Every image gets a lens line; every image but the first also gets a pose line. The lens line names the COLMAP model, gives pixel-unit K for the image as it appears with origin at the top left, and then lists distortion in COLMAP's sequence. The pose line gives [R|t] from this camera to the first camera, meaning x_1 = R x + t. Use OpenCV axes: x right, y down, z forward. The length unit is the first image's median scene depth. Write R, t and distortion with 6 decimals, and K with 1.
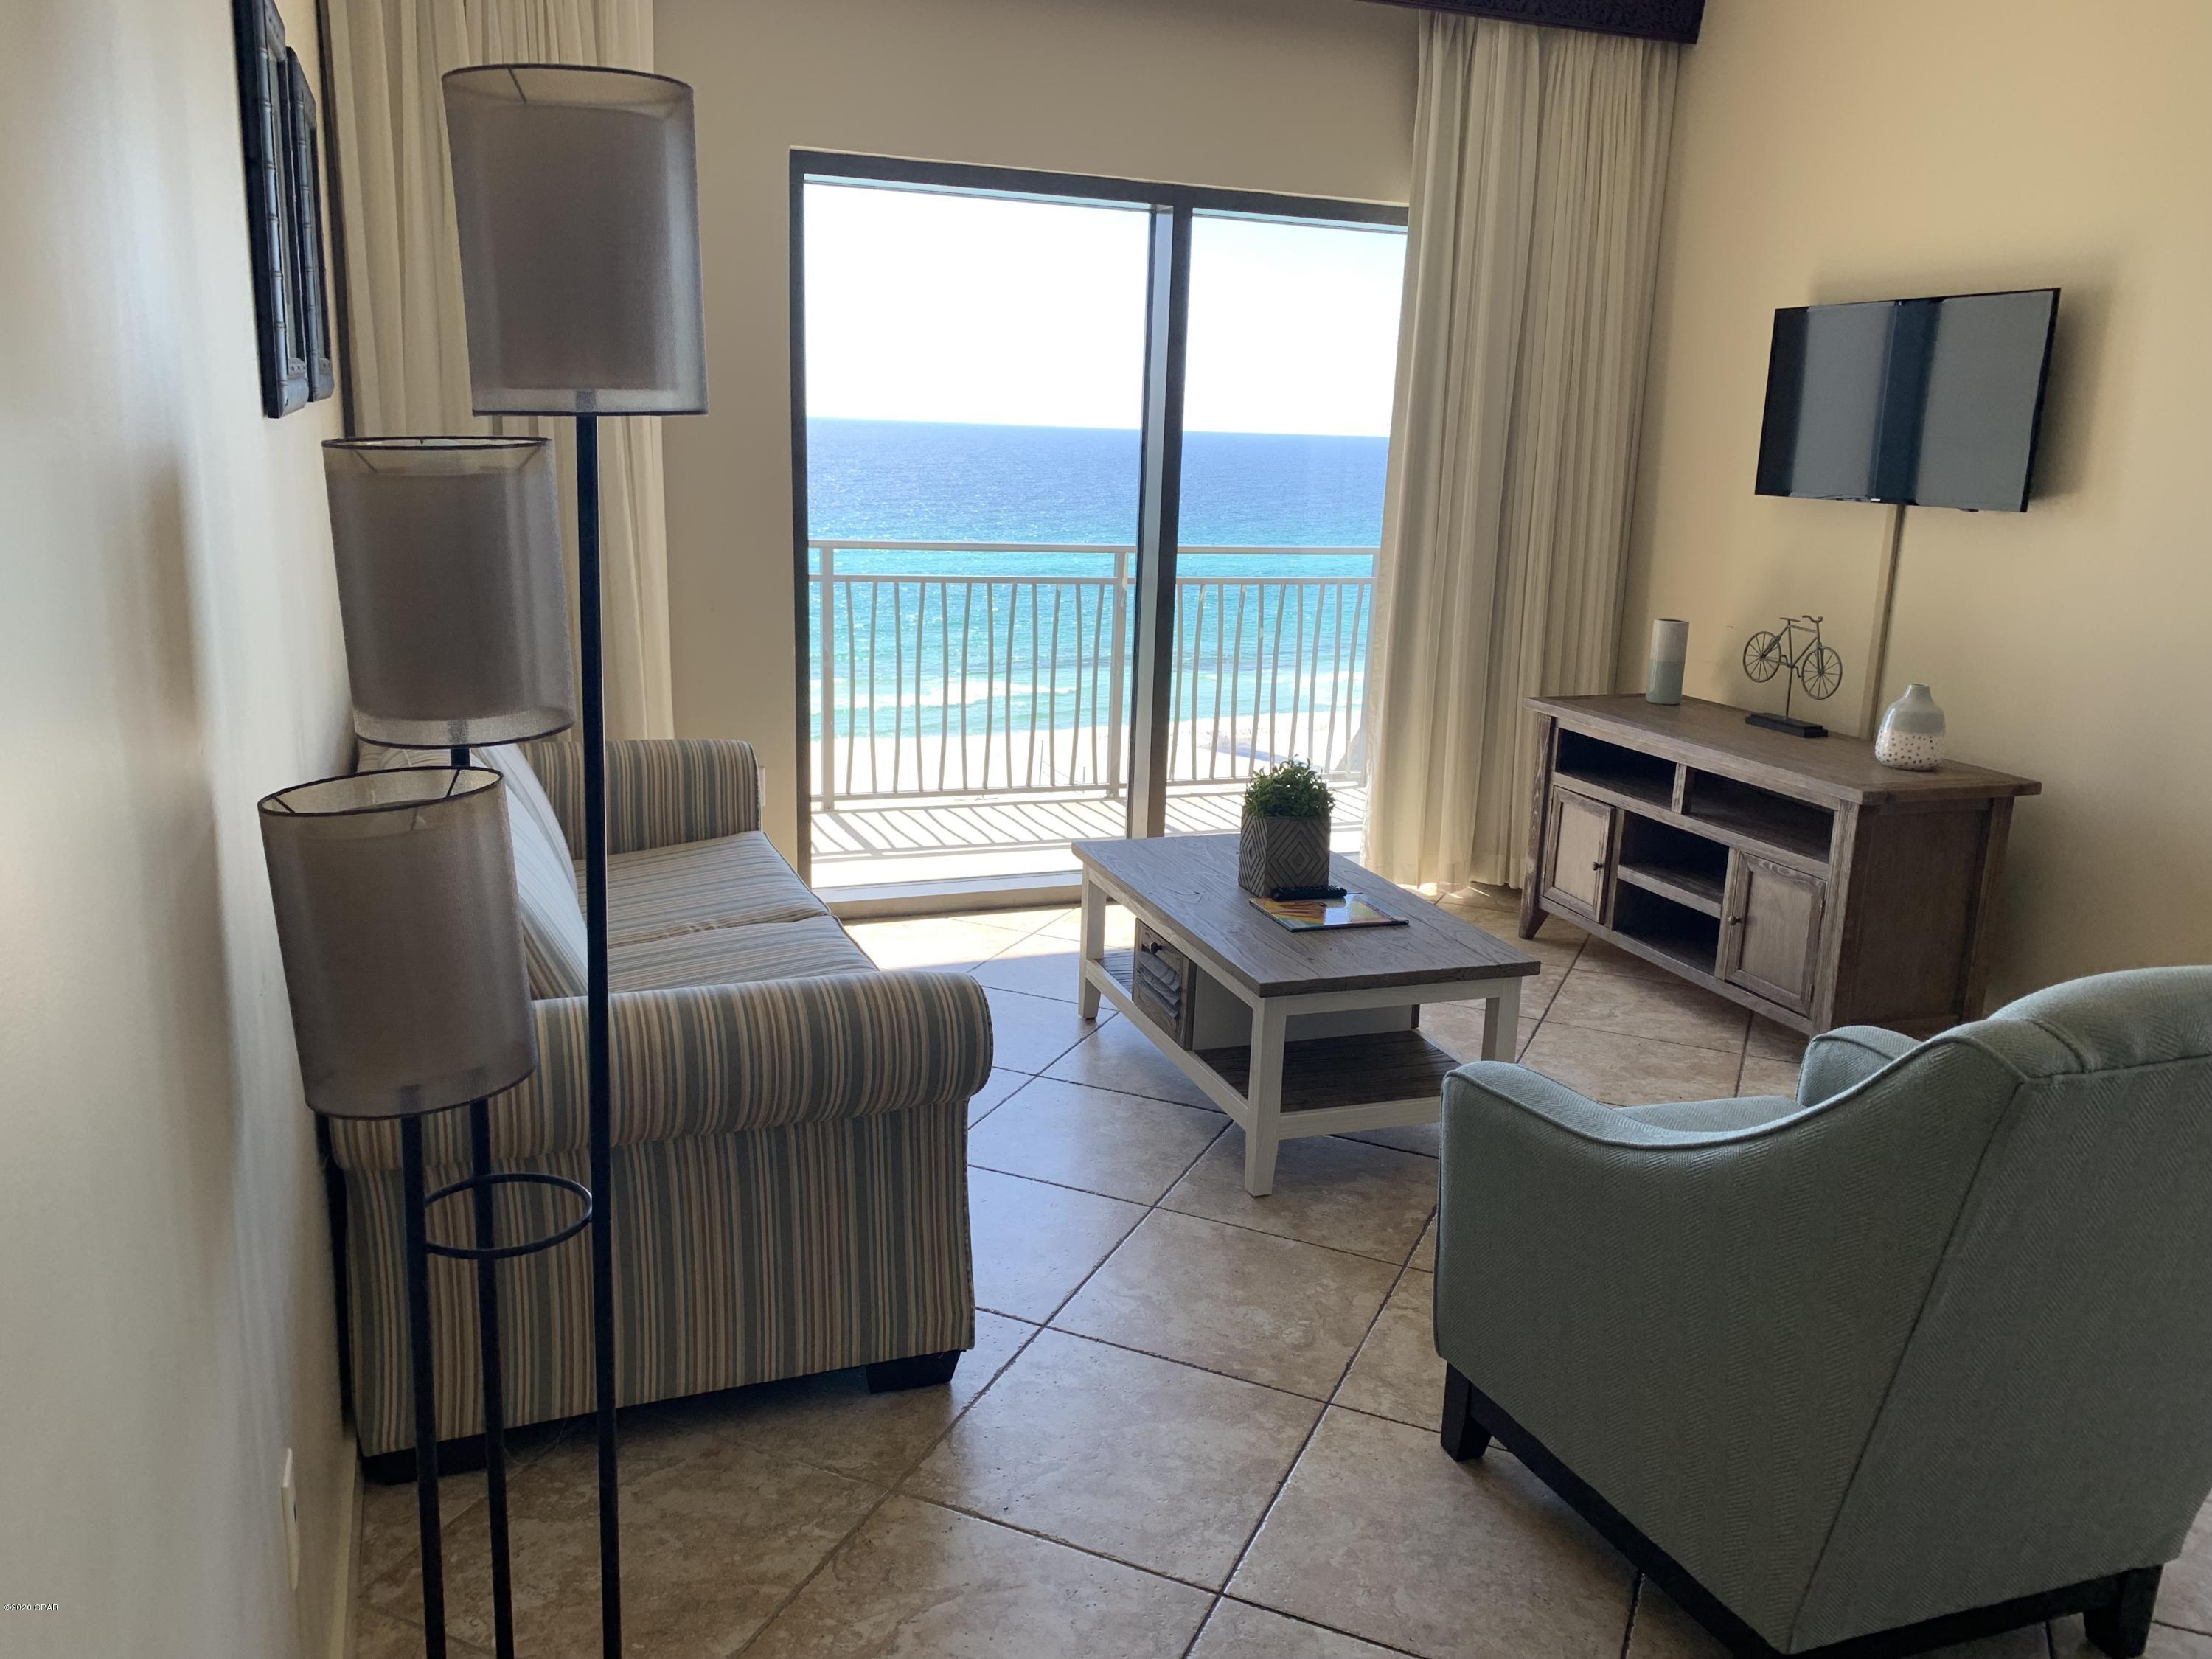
lens RADIAL K [[1678.0, 0, 1125.6], [0, 1678.0, 794.8], [0, 0, 1]] dist [0.020594, -0.021600]
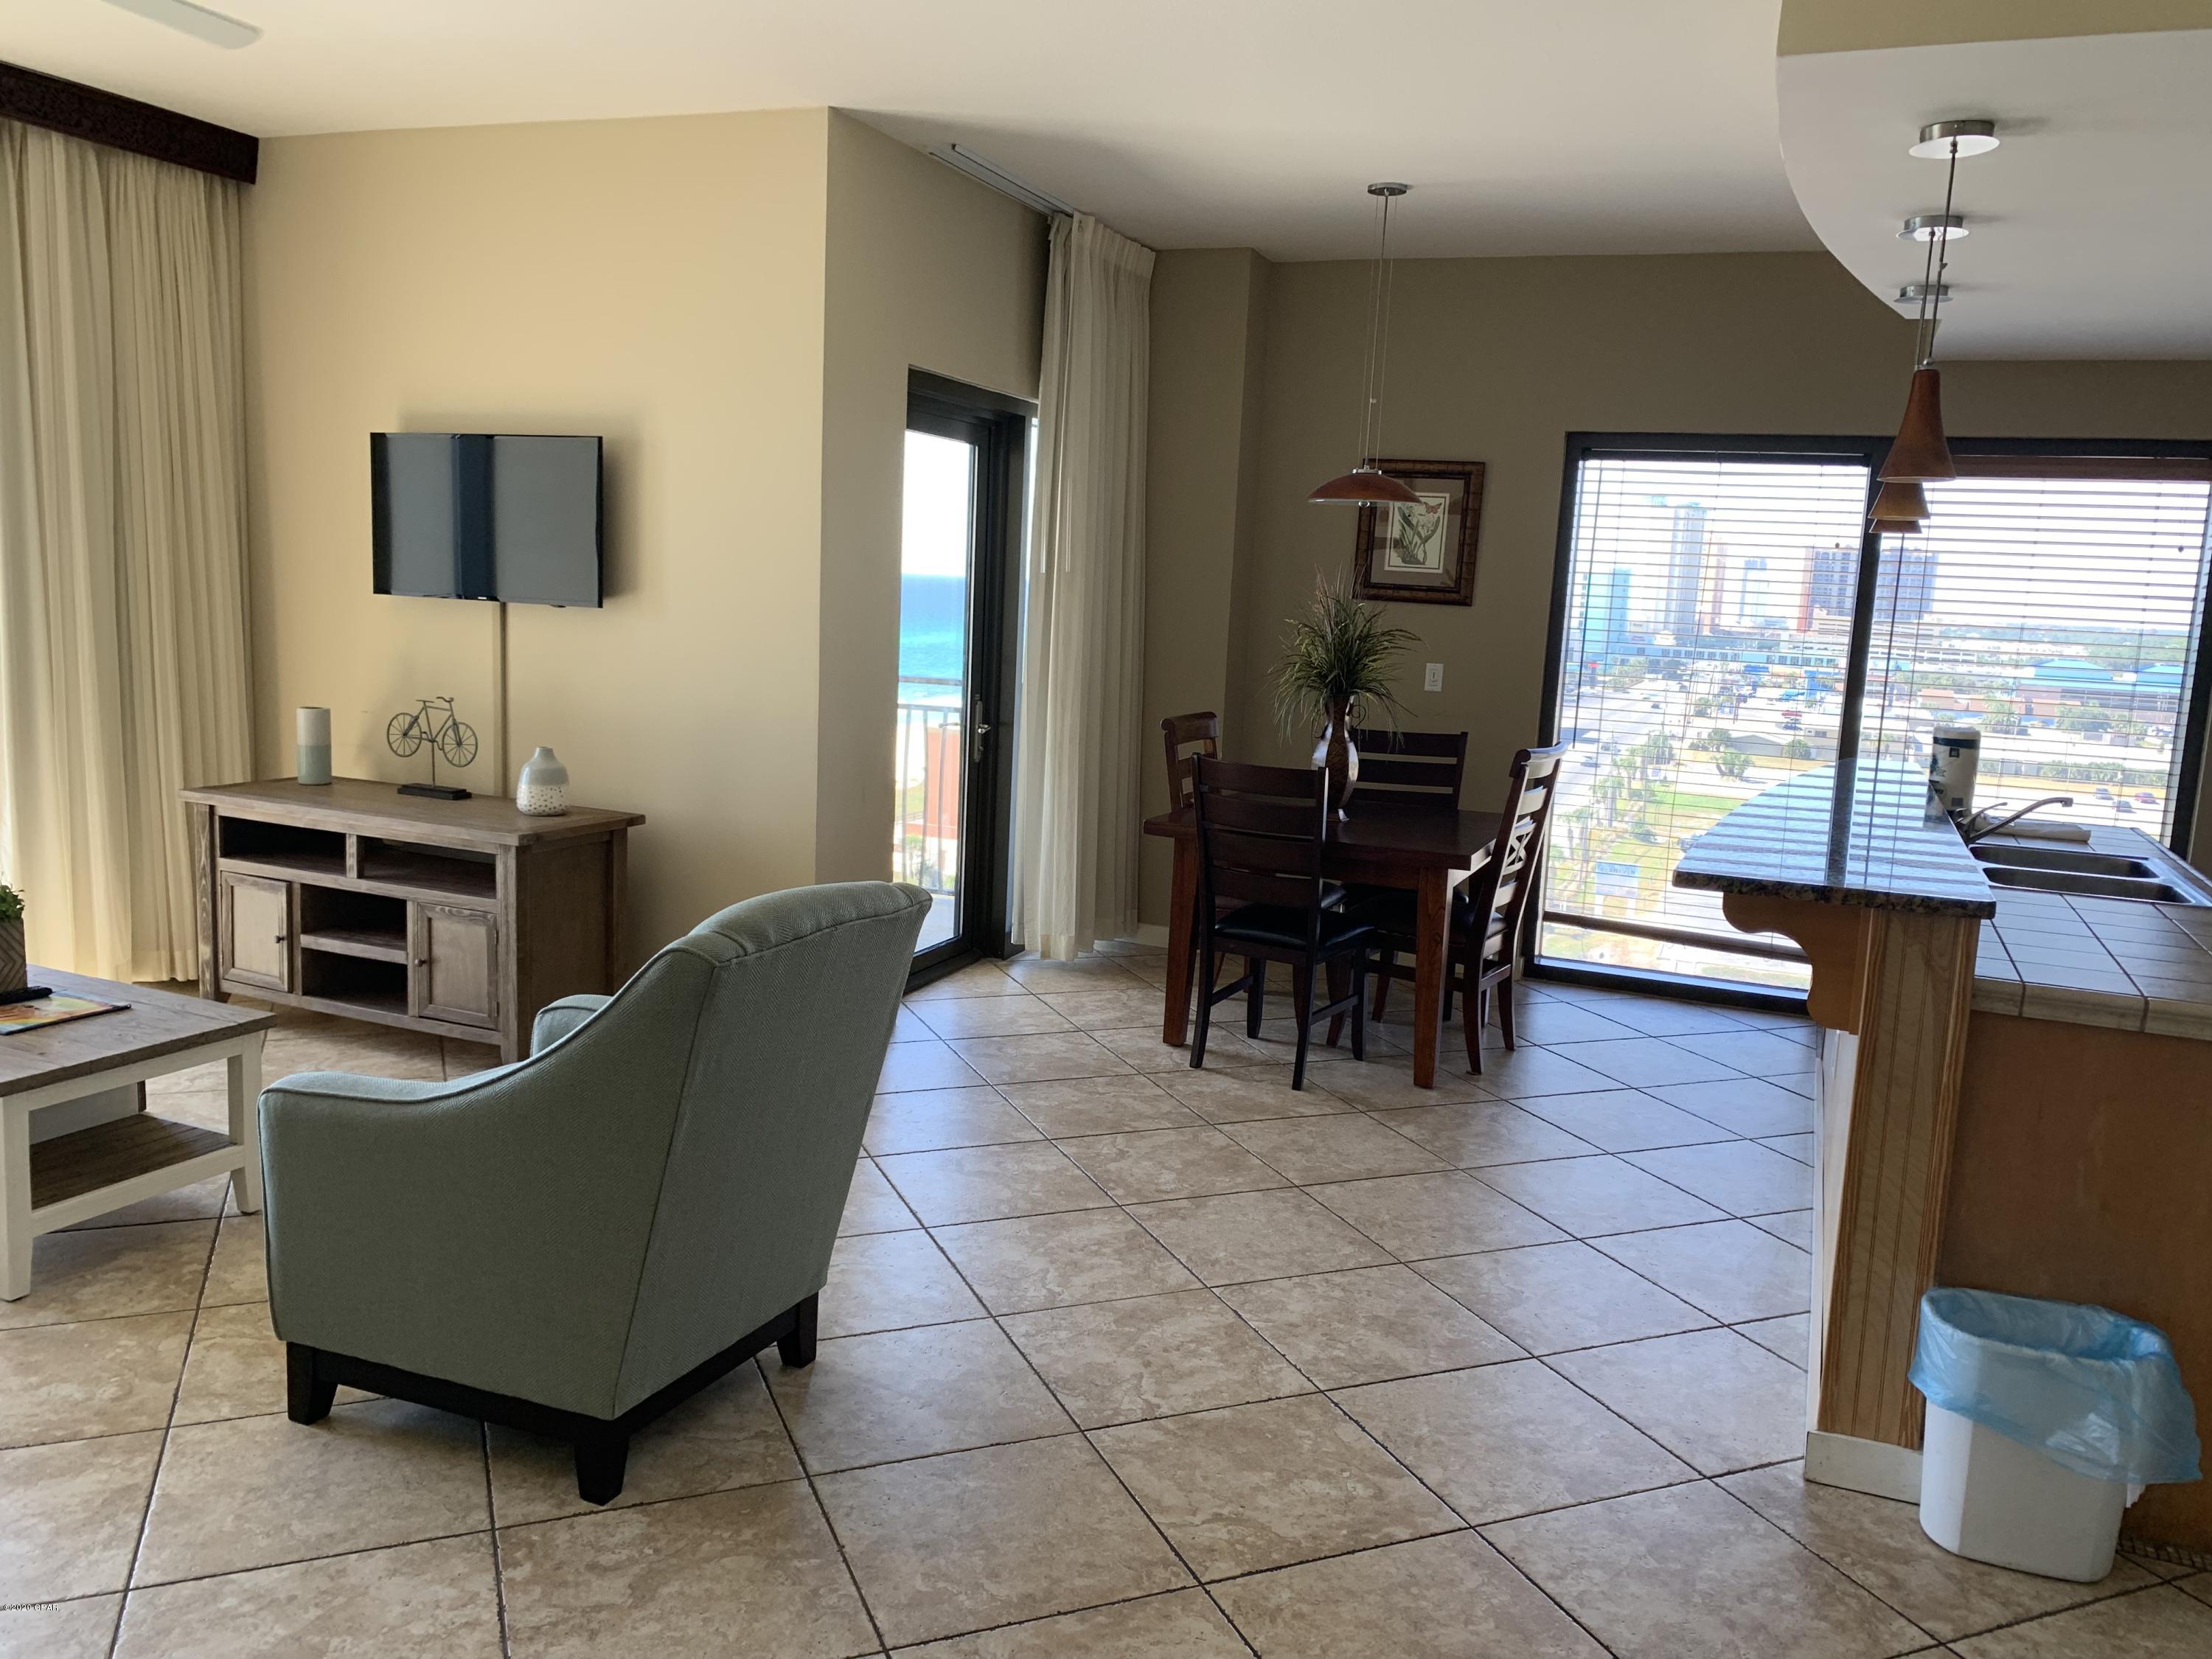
lens RADIAL K [[1678.0, 0, 1115.6], [0, 1678.0, 828.9], [0, 0, 1]] dist [0.020594, -0.021600]
pose [[0.687721, -0.108879, 0.717764, -0.134260], [0.133058, 0.990846, 0.022815, 0.022163], [-0.713677, 0.079814, 0.695913, -0.155564]]
